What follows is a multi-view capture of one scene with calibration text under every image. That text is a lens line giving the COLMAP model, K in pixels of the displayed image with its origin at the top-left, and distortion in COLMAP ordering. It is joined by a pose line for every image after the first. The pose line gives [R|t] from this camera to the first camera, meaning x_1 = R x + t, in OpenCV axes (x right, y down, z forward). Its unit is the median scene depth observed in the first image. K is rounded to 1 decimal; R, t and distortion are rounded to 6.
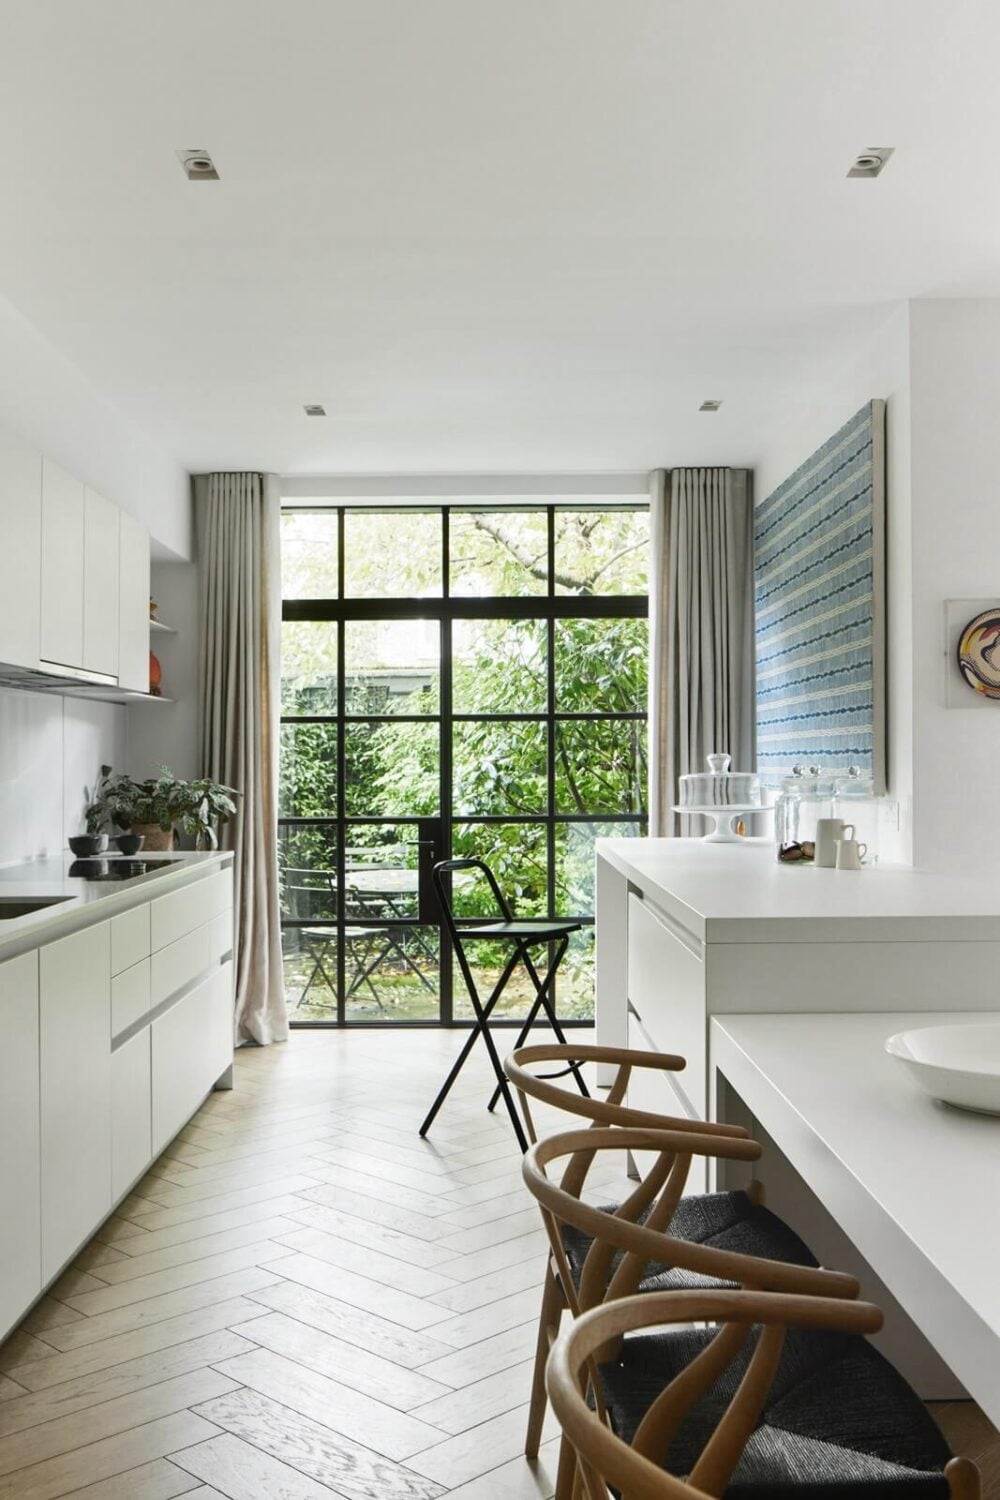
lens RADIAL K [[1451.9, 0, 500.0], [0, 1451.9, 750.0], [0, 0, 1]] dist [0.008884, 0.011565]
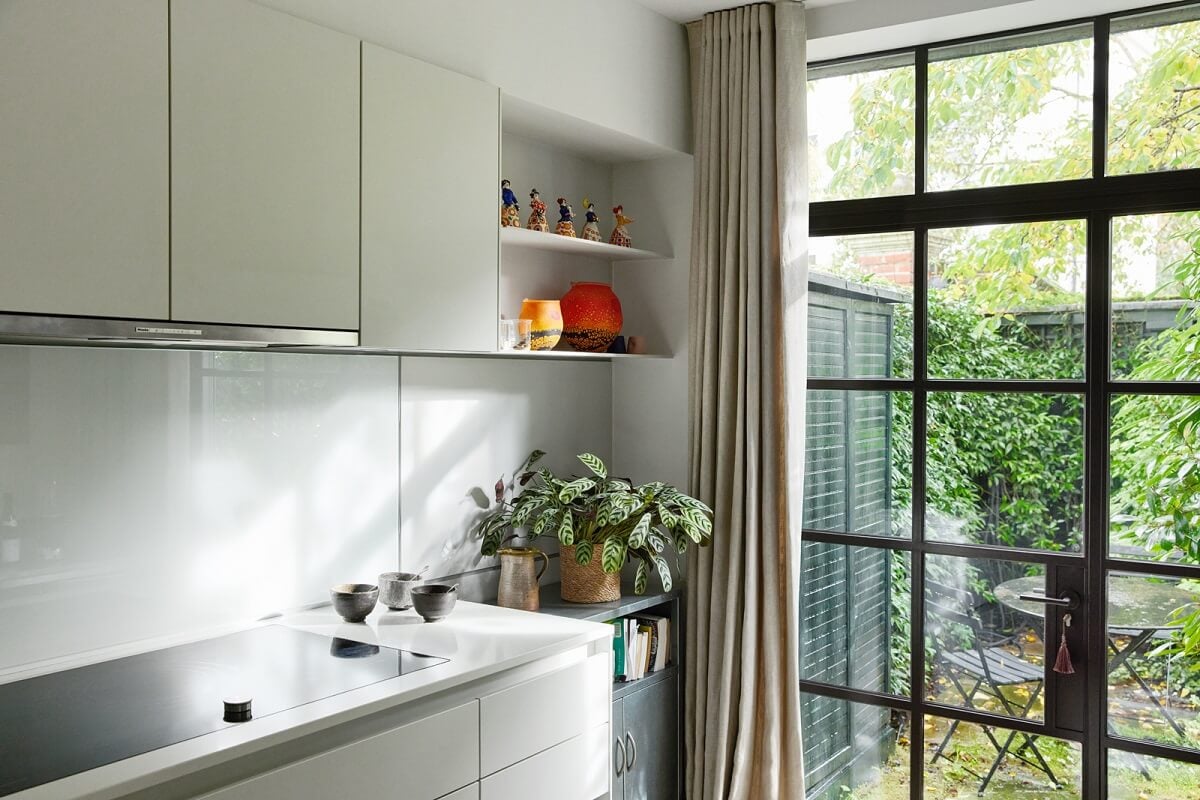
lens RADIAL K [[1161.5, 0, 600.0], [0, 1161.5, 400.0], [0, 0, 1]] dist [0.008884, 0.011565]
pose [[0.826226, 0.020421, -0.562969, 0.061923], [-0.005829, 0.999599, 0.027704, -0.027639], [0.563309, -0.019608, 0.826013, 0.500160]]
